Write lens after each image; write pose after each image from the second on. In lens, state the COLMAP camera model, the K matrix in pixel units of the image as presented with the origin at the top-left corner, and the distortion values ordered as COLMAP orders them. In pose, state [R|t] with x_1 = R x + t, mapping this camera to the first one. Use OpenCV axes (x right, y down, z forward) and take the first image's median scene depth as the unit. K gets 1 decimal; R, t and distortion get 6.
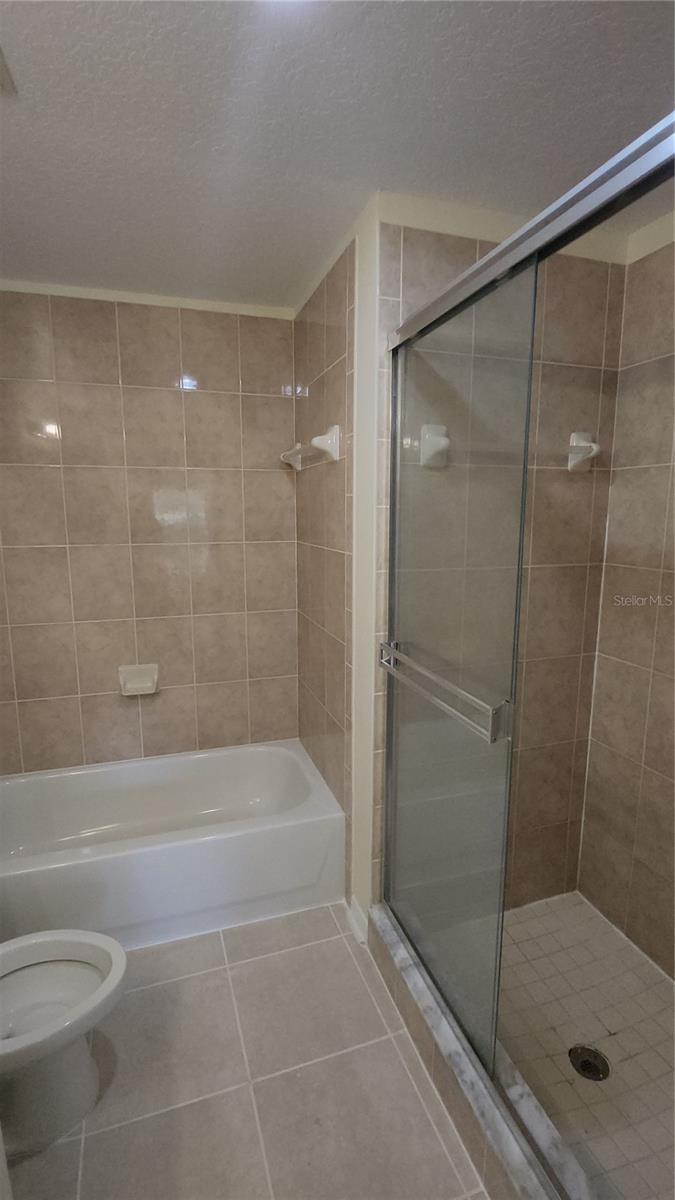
lens RADIAL K [[553.1, 0, 345.0], [0, 553.1, 601.9], [0, 0, 1]] dist [-0.005884, -0.003689]
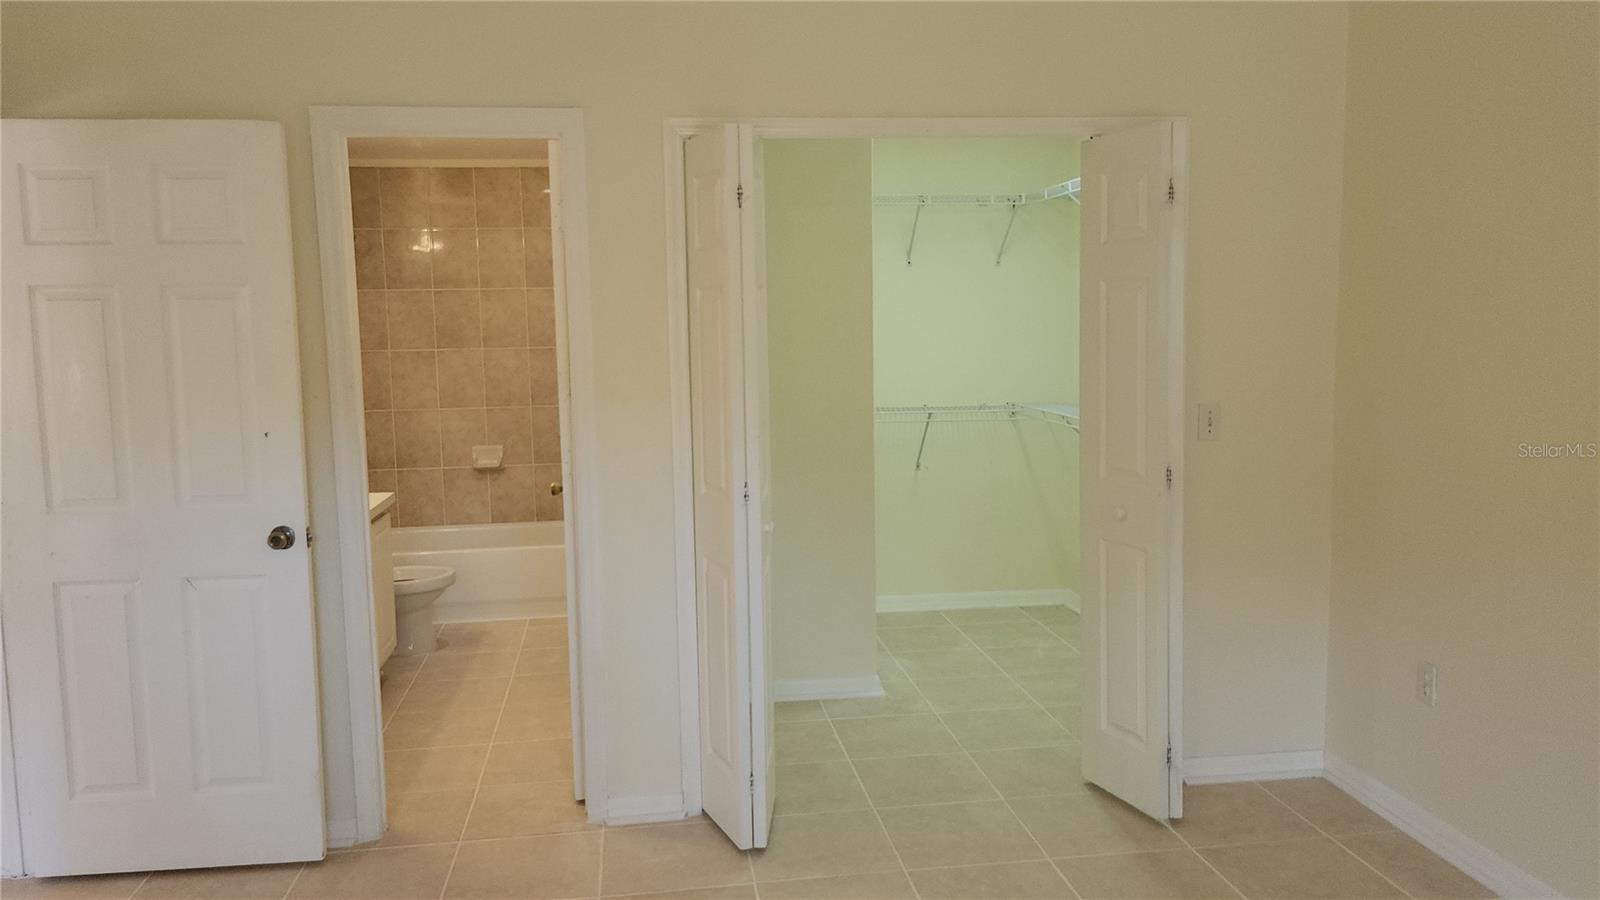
lens RADIAL K [[1124.6, 0, 797.5], [0, 1124.6, 451.3], [0, 0, 1]] dist [0.060652, -0.059798]
pose [[0.984354, -0.001110, -0.176199, 0.775248], [-0.008722, 0.998447, -0.055018, 0.265100], [0.175986, 0.055694, 0.982816, -1.402665]]
